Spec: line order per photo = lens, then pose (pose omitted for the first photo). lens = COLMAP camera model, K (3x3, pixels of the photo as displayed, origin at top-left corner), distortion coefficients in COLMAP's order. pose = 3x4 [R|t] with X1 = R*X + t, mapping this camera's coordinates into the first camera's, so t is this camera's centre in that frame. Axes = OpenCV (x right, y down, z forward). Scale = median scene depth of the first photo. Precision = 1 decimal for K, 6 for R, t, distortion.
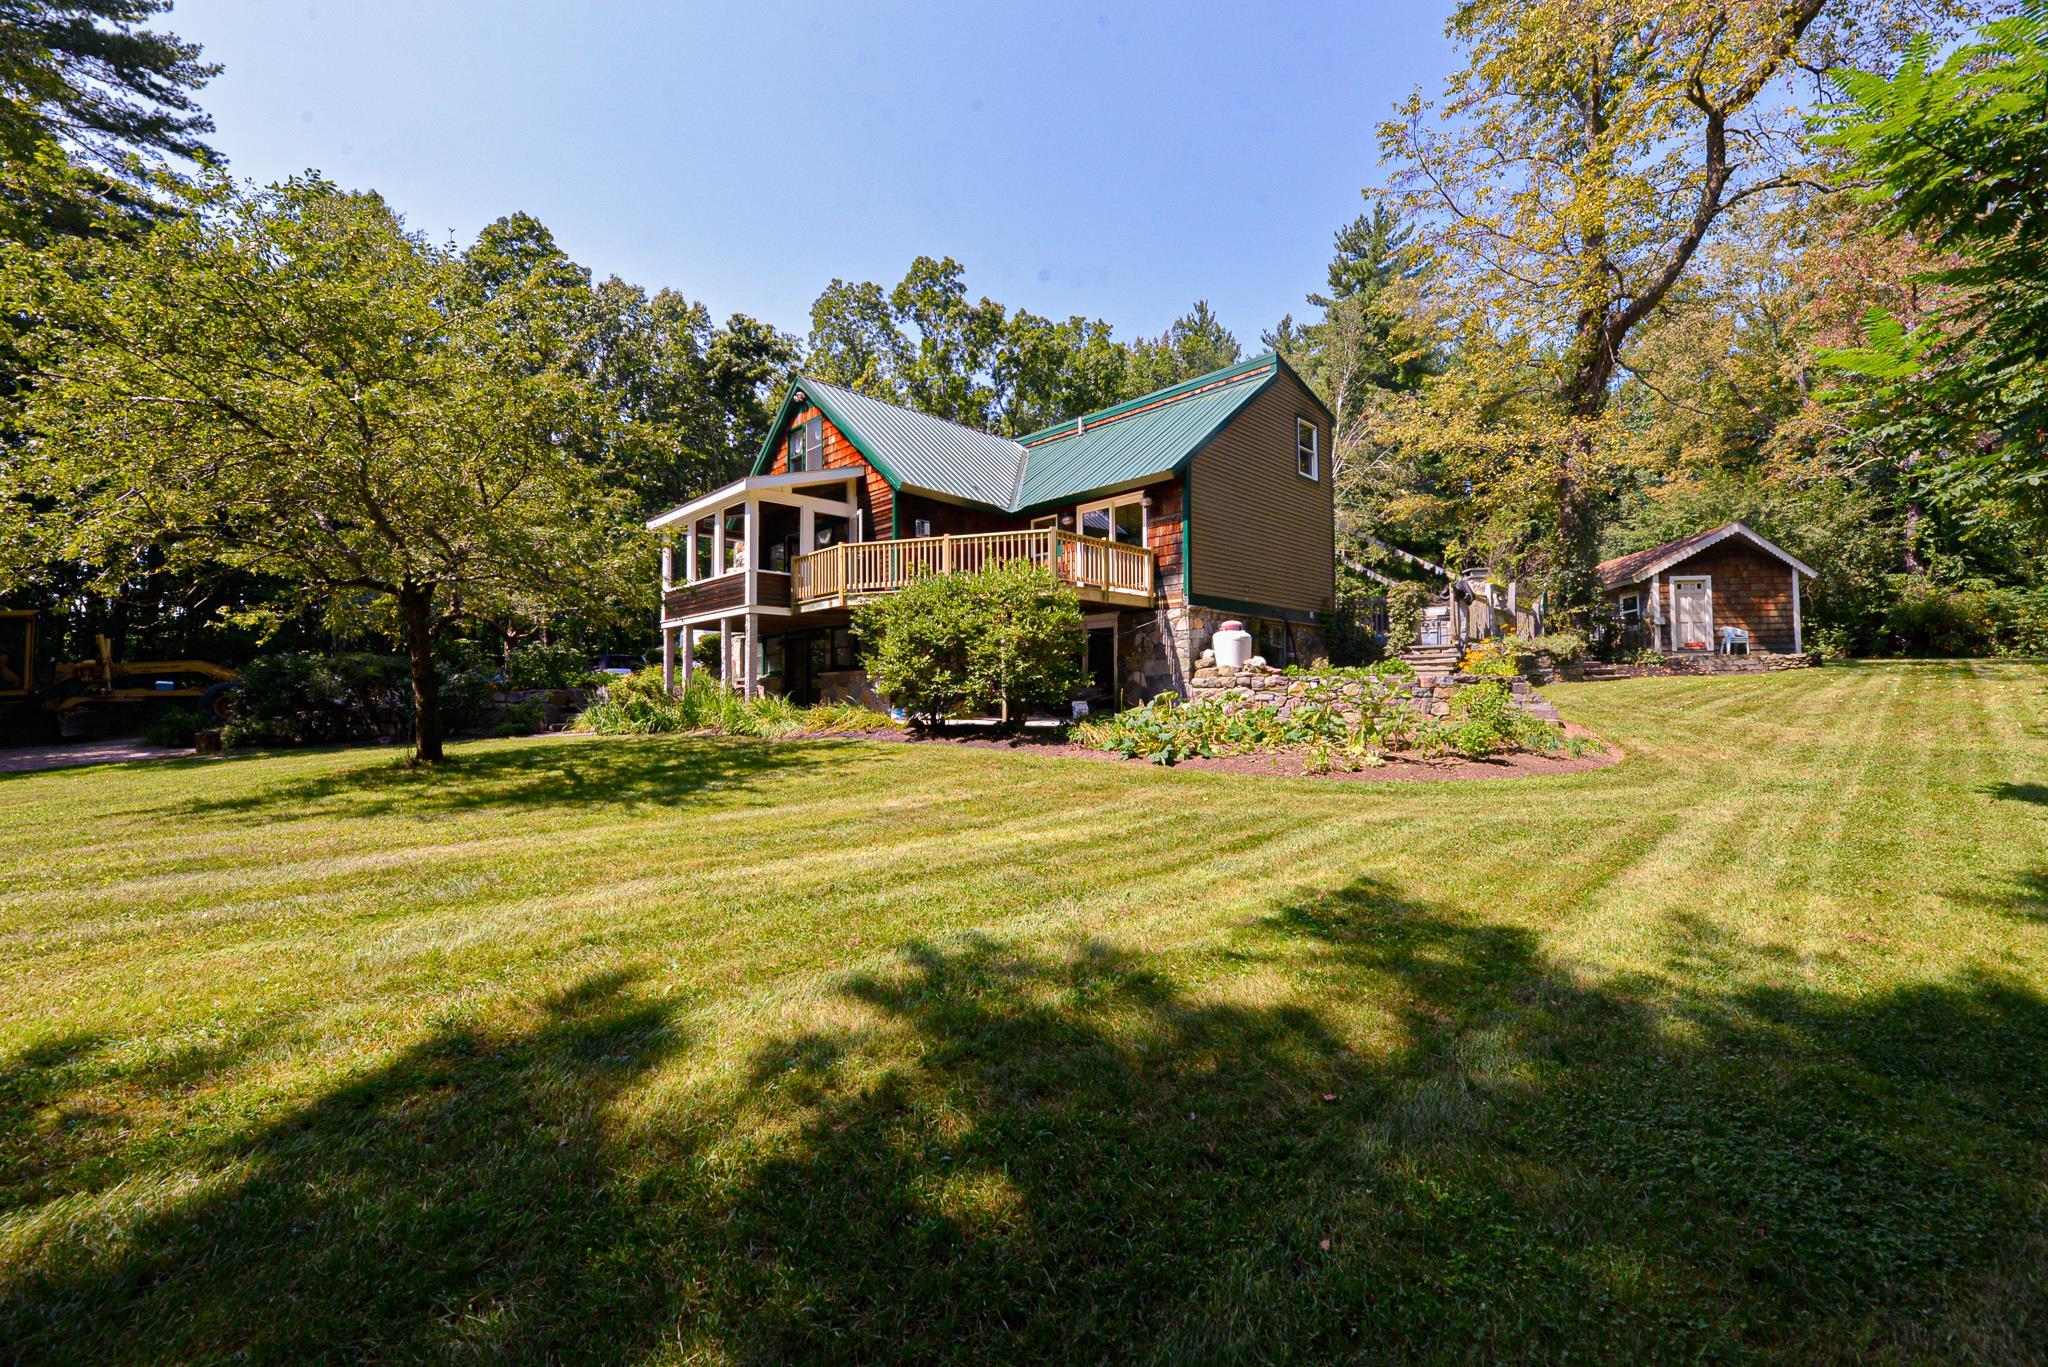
lens RADIAL K [[817.5, 0, 1020.5], [0, 817.5, 678.8], [0, 0, 1]] dist [0.000828, -0.003400]
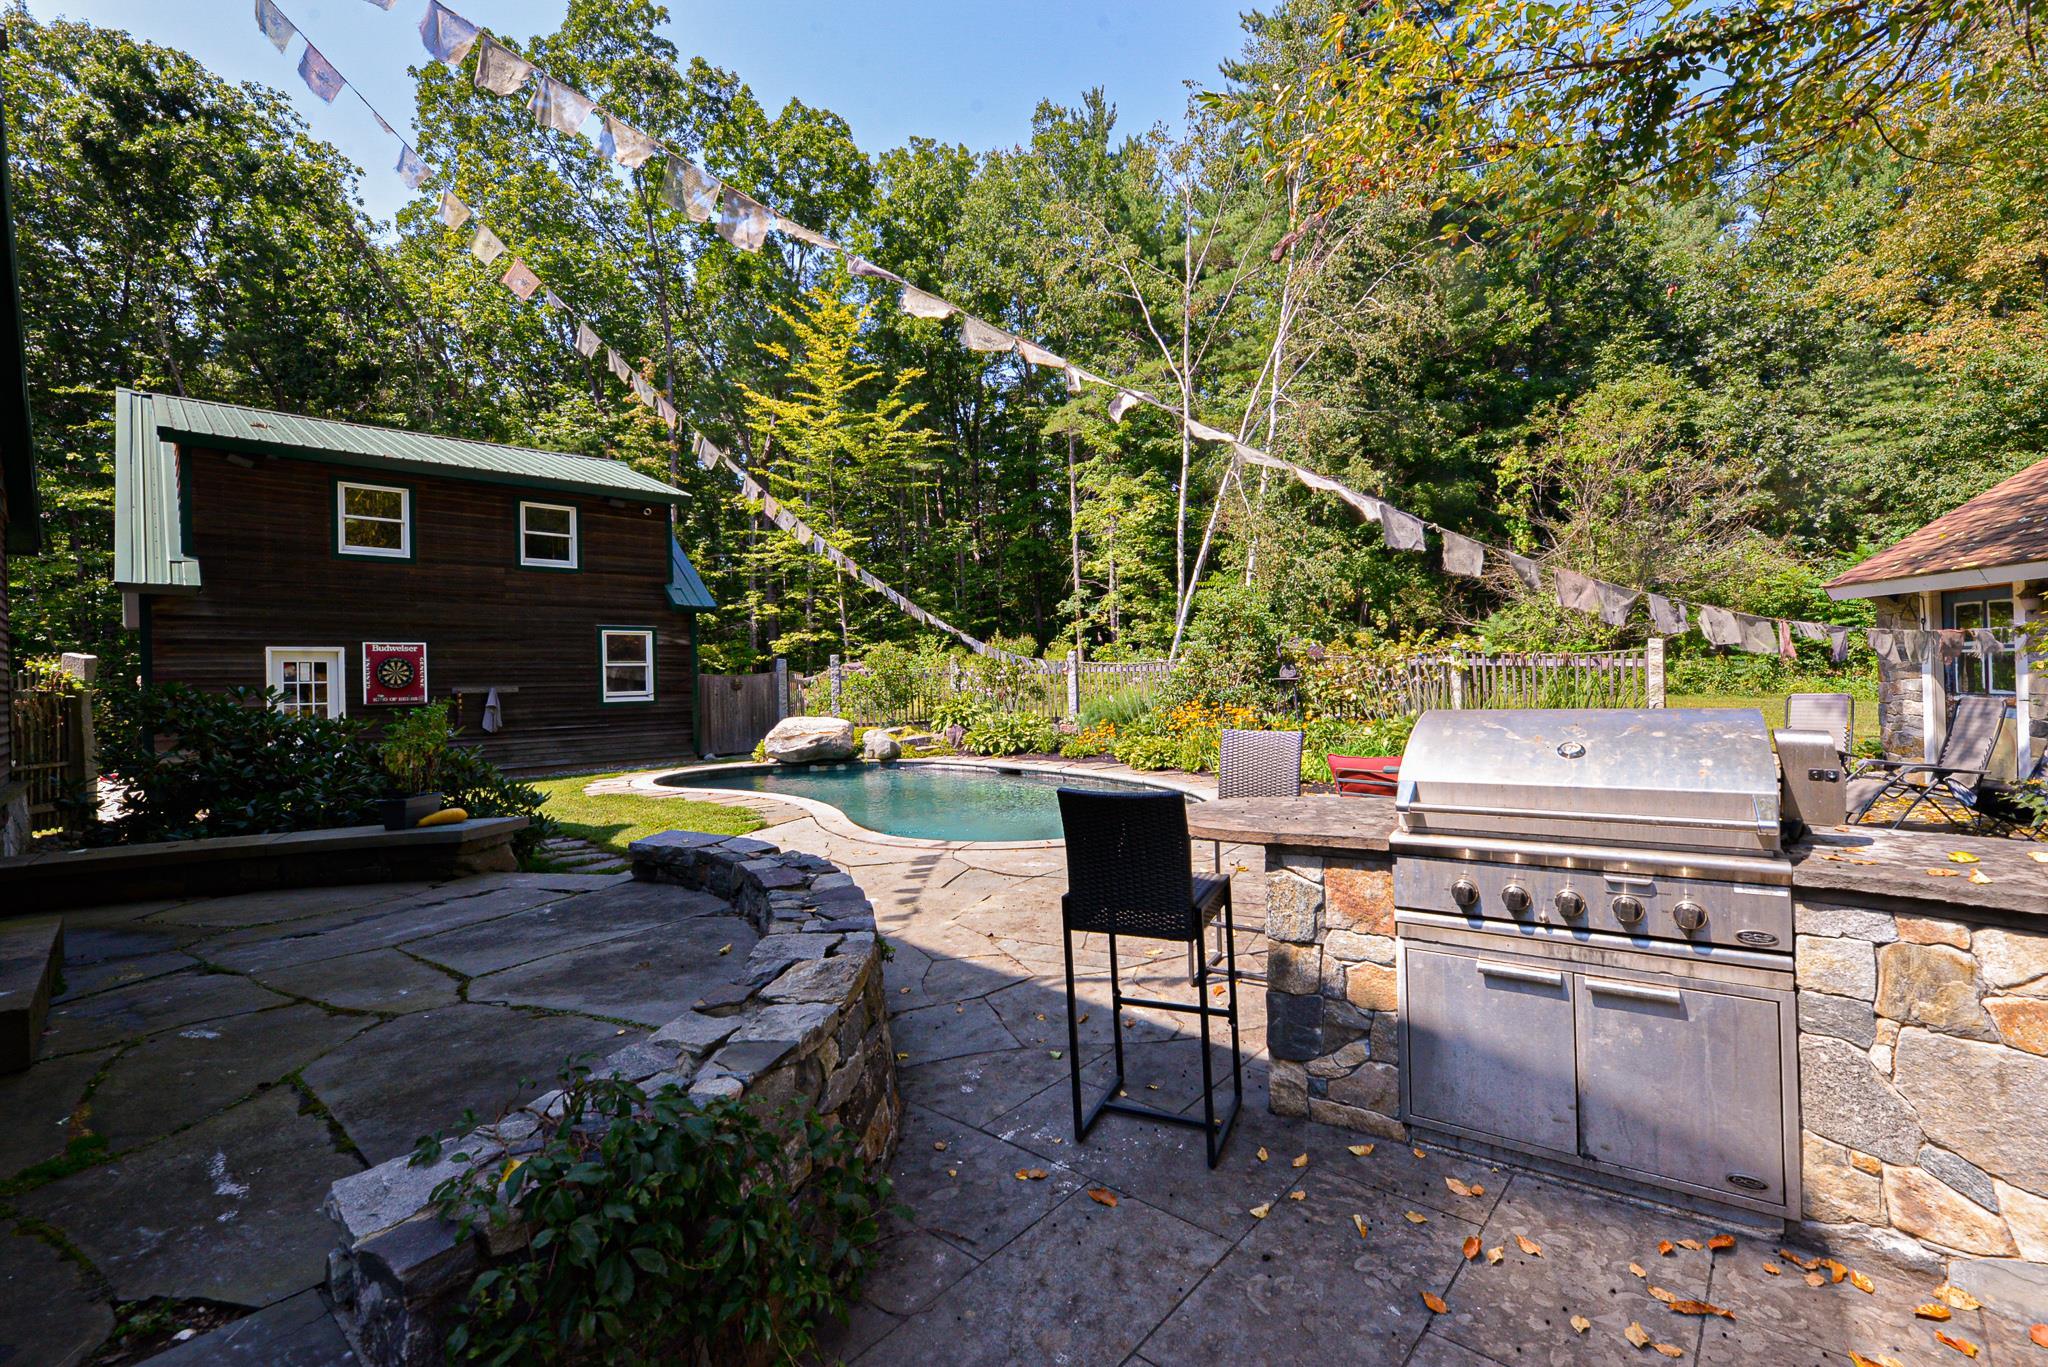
lens RADIAL K [[897.0, 0, 1015.1], [0, 897.0, 679.3], [0, 0, 1]] dist [-0.000768, -0.000420]
pose [[0.999813, -0.019269, 0.001778, 0.198889], [0.019216, 0.999472, 0.026202, -0.043343], [-0.002282, -0.026163, 0.999655, 0.406379]]
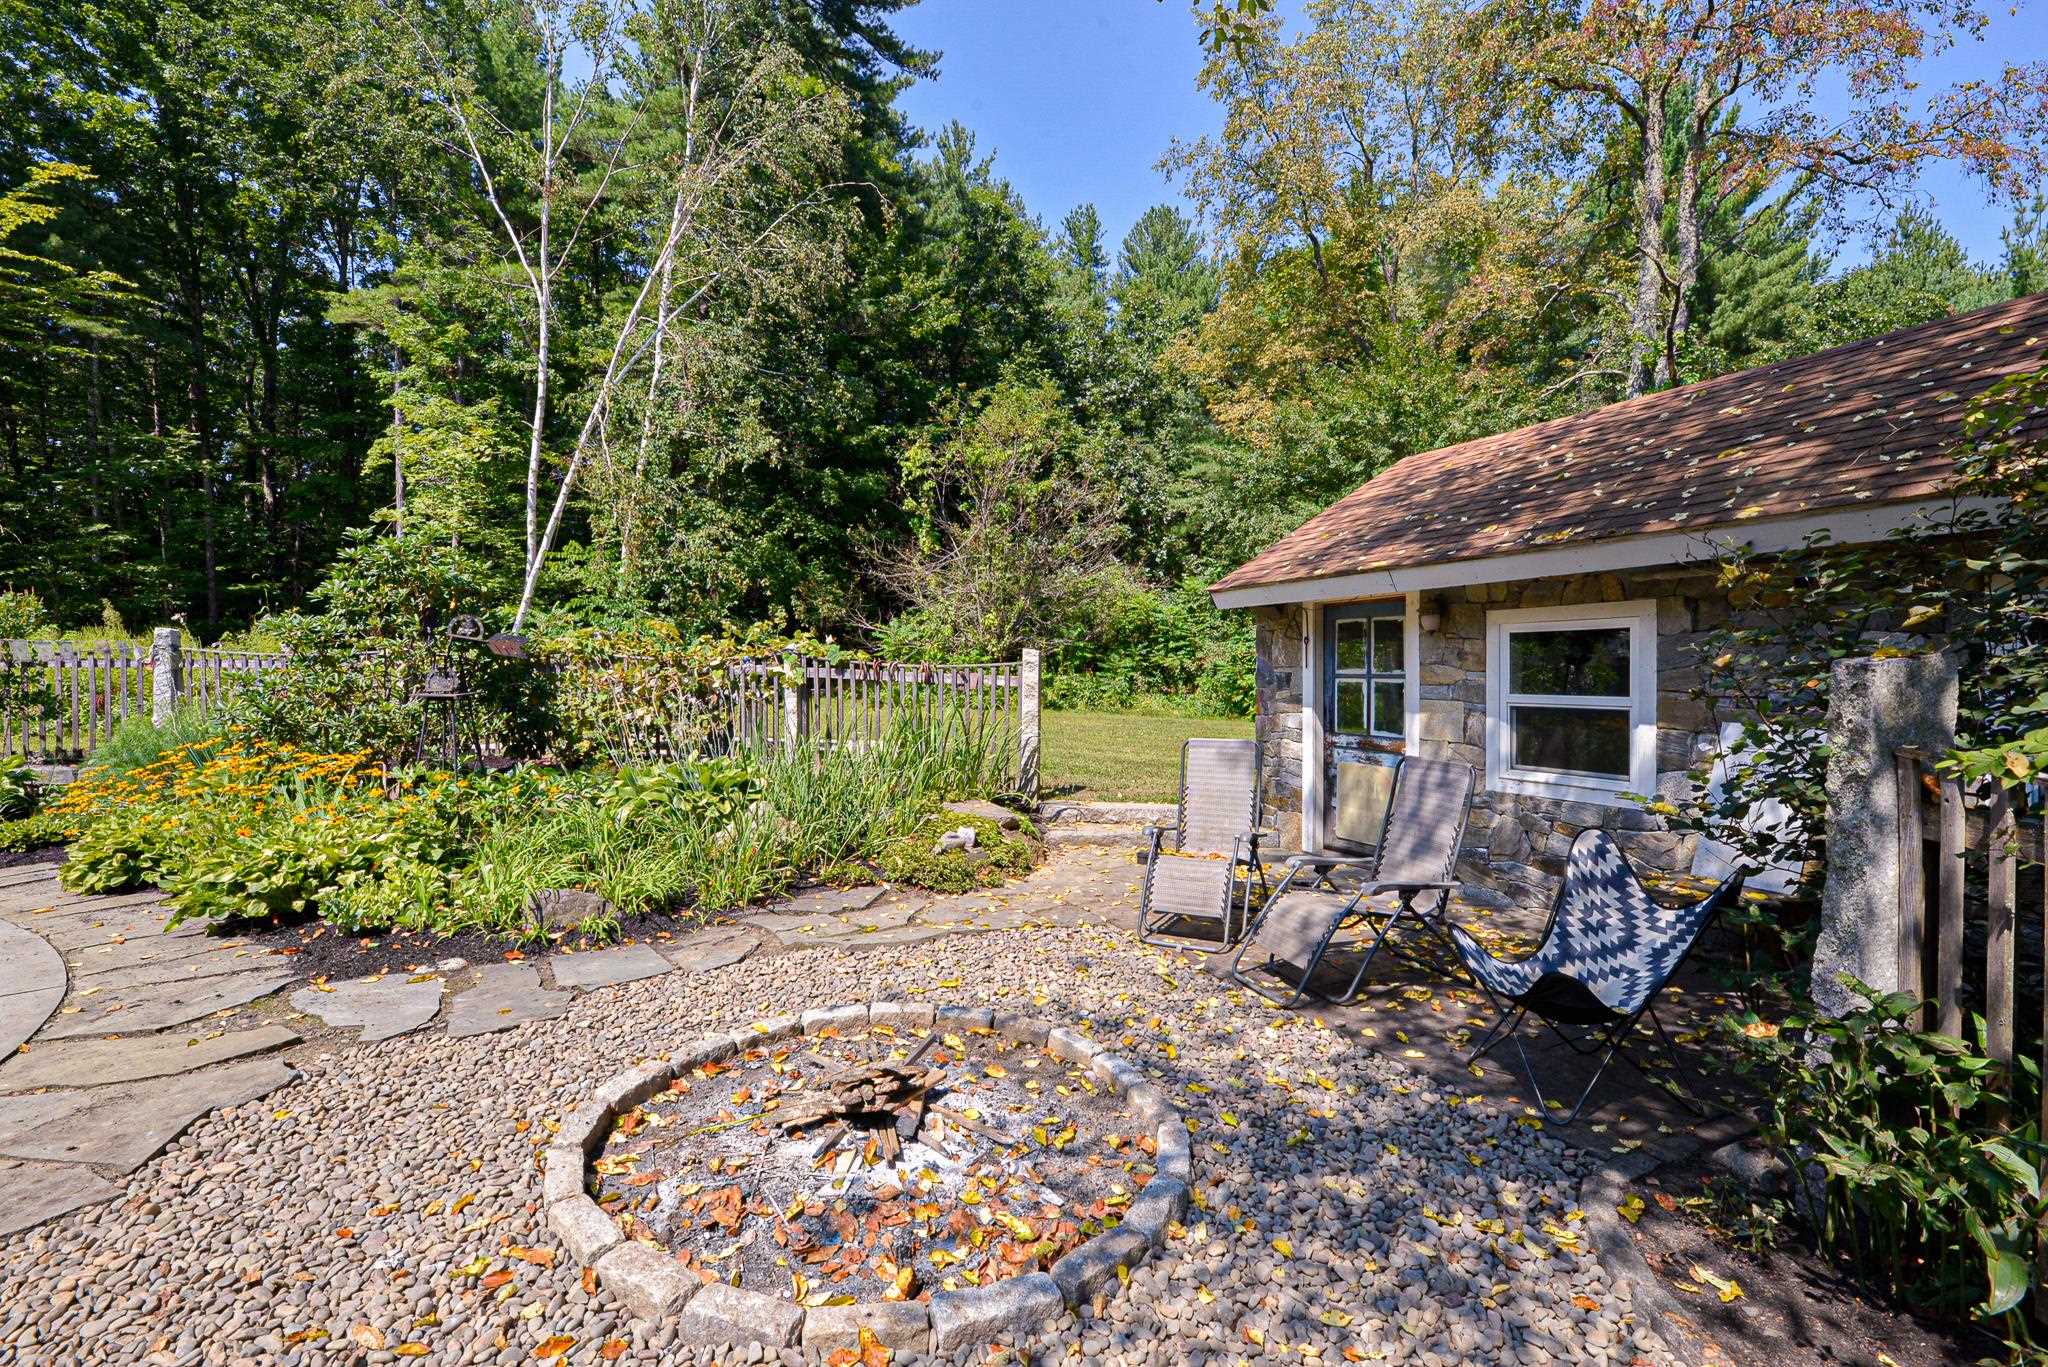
lens RADIAL K [[872.1, 0, 1021.1], [0, 872.1, 678.1], [0, 0, 1]] dist [0.003610, -0.003072]
pose [[0.826631, 0.008014, 0.562687, 0.274376], [-0.025262, 0.999419, 0.022877, -0.042820], [-0.562177, -0.033125, 0.826353, 0.507571]]
